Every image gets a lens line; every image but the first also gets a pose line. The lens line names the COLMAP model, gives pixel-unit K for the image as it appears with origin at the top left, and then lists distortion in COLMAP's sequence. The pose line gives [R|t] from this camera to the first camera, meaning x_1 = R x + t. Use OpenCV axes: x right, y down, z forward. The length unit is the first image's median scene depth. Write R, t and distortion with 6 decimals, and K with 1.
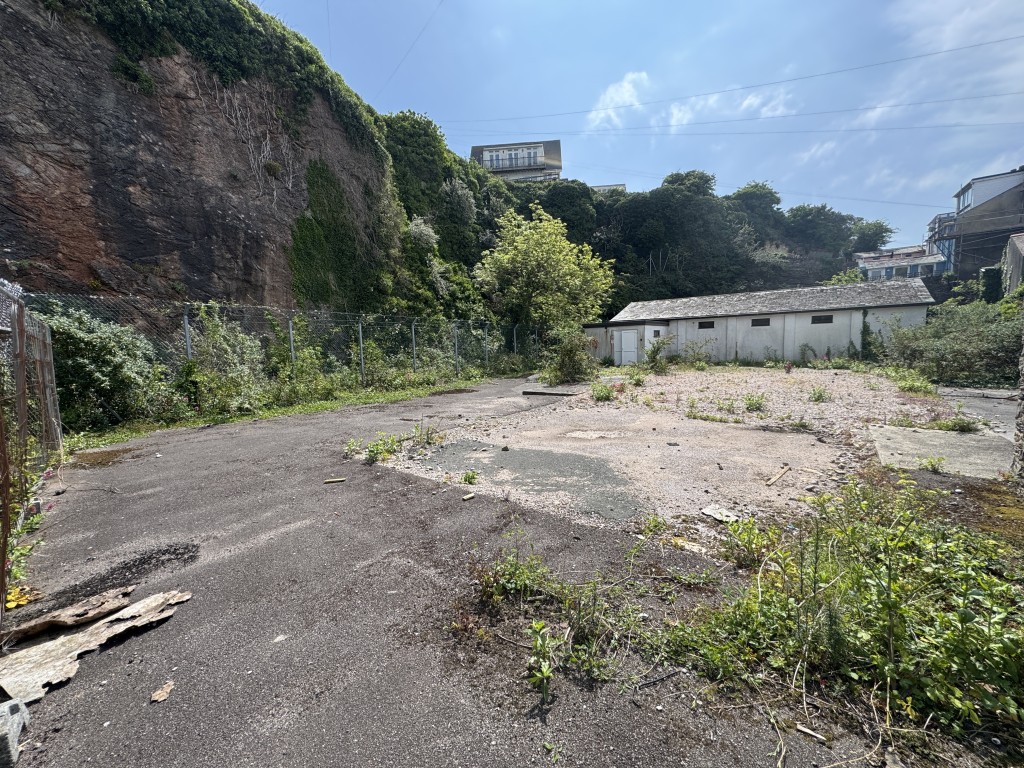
lens RADIAL K [[409.1, 0, 509.2], [0, 409.1, 383.6], [0, 0, 1]] dist [0.000339, 0.000052]
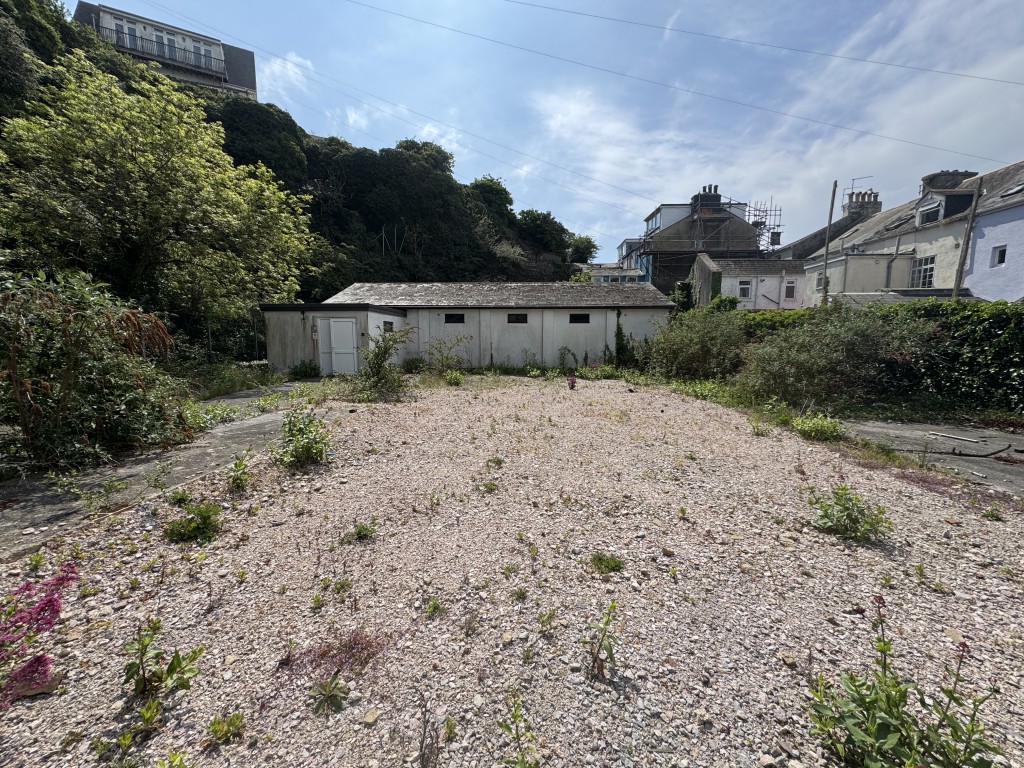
lens RADIAL K [[409.1, 0, 510.6], [0, 409.1, 383.1], [0, 0, 1]] dist [0.000339, 0.000052]
pose [[0.820879, -0.029417, 0.570344, 0.127243], [0.028223, 0.999542, 0.010934, -0.028573], [-0.570404, 0.007121, 0.821333, 0.306404]]
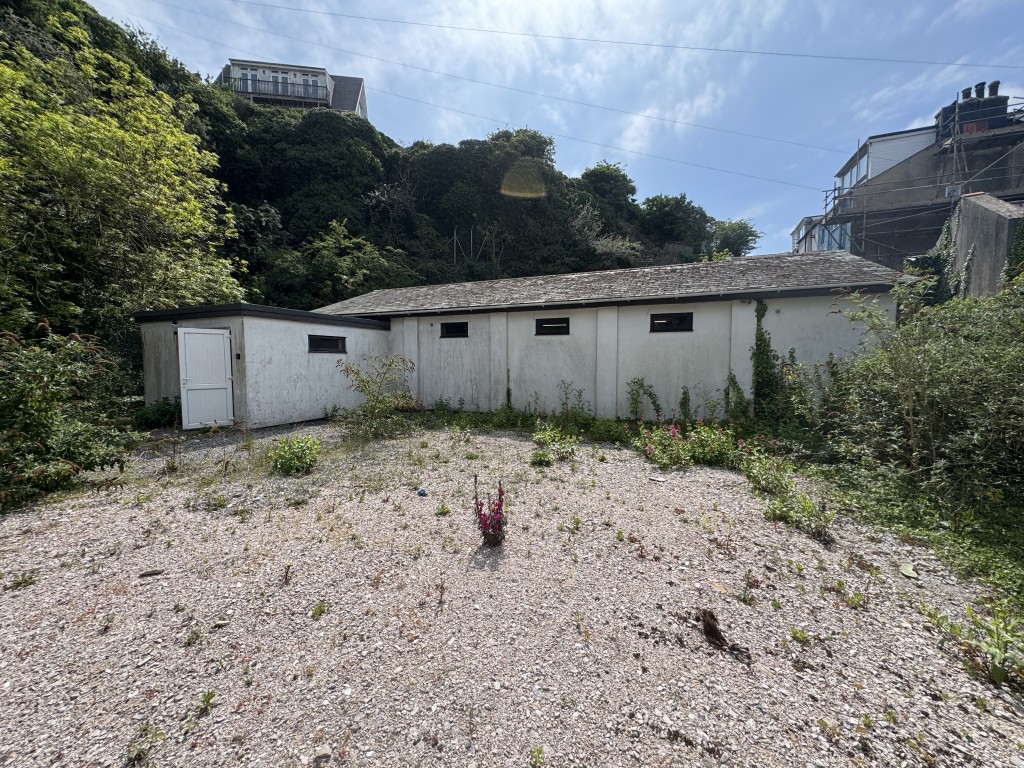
lens RADIAL K [[409.1, 0, 511.7], [0, 409.1, 382.1], [0, 0, 1]] dist [0.000339, 0.000052]
pose [[0.970108, 0.019362, 0.241900, 0.398644], [-0.007277, 0.998685, -0.050752, -0.057509], [-0.242565, 0.047475, 0.968973, 0.501324]]
